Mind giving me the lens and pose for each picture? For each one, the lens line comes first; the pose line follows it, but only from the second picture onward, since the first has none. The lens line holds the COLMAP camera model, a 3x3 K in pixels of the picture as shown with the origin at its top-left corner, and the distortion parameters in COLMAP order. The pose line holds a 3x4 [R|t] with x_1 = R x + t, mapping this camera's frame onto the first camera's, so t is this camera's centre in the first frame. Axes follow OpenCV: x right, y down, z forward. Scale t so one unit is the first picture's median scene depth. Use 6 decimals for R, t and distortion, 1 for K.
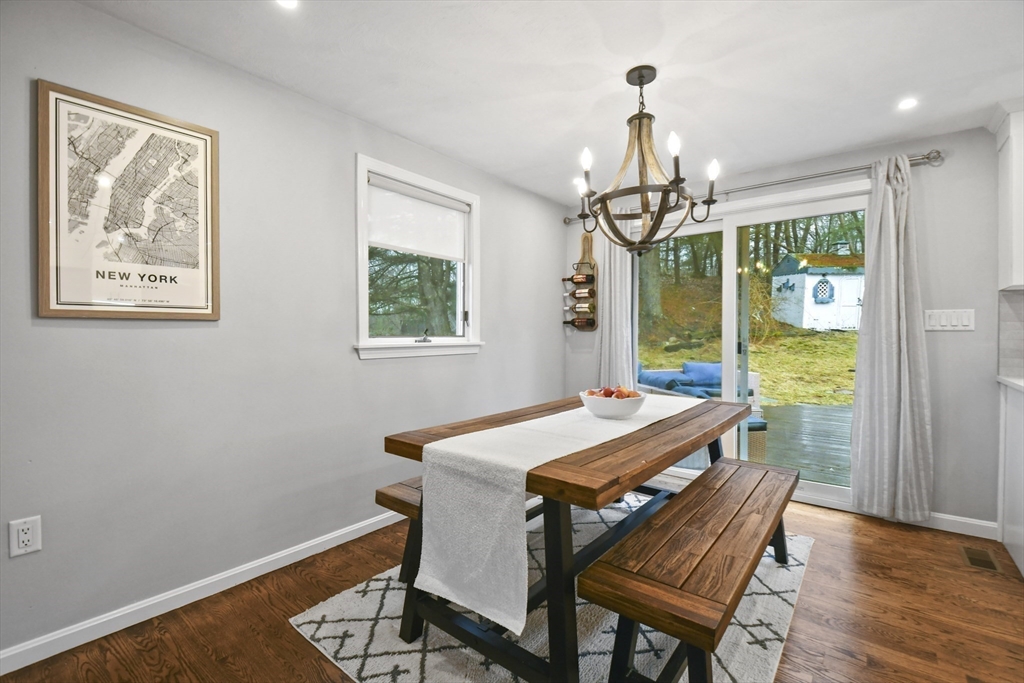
lens RADIAL K [[457.8, 0, 498.8], [0, 457.8, 337.4], [0, 0, 1]] dist [-0.000699, -0.000793]
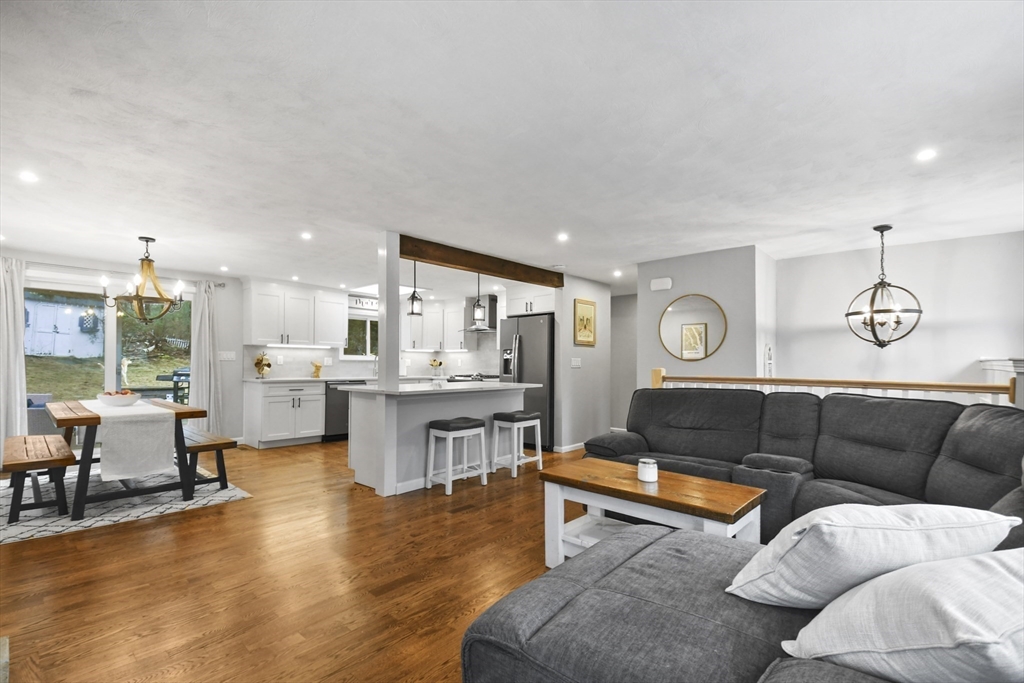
lens RADIAL K [[482.5, 0, 527.5], [0, 482.5, 344.8], [0, 0, 1]] dist [-0.001722, -0.000890]
pose [[0.039590, 0.036350, 0.998555, -0.278921], [0.000337, 0.999338, -0.036392, -0.001273], [-0.999216, 0.001777, 0.039551, -0.126075]]
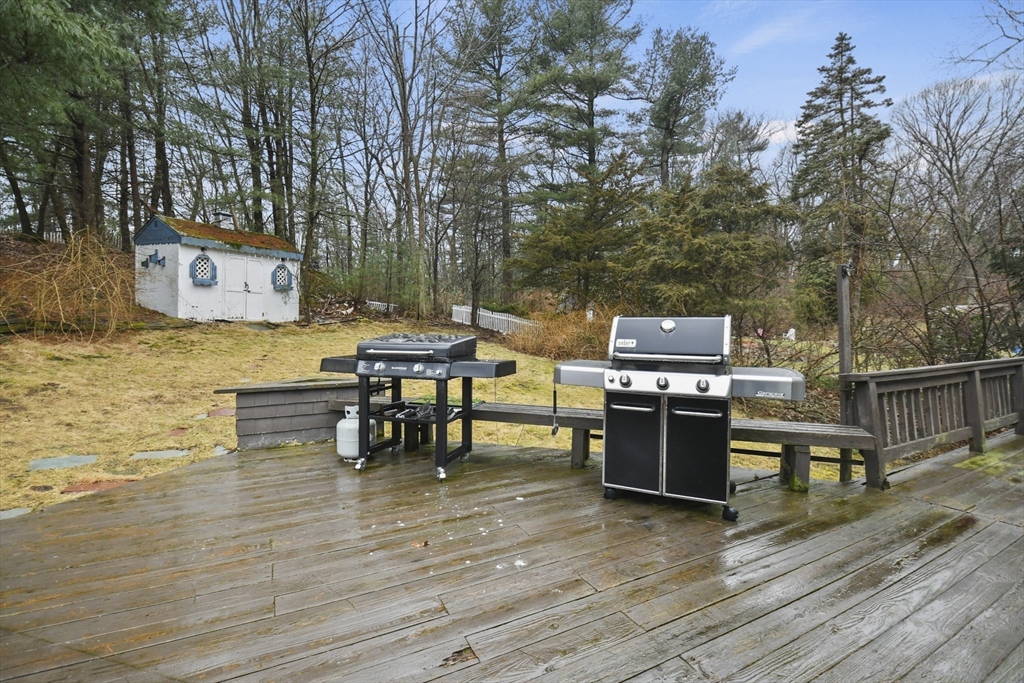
lens RADIAL K [[457.8, 0, 498.8], [0, 457.8, 337.4], [0, 0, 1]] dist [-0.000699, -0.000793]
pose [[0.400457, -0.033075, 0.915718, 0.213196], [0.018475, 0.999437, 0.028020, 0.000003], [-0.916129, 0.005697, 0.400842, 0.251634]]
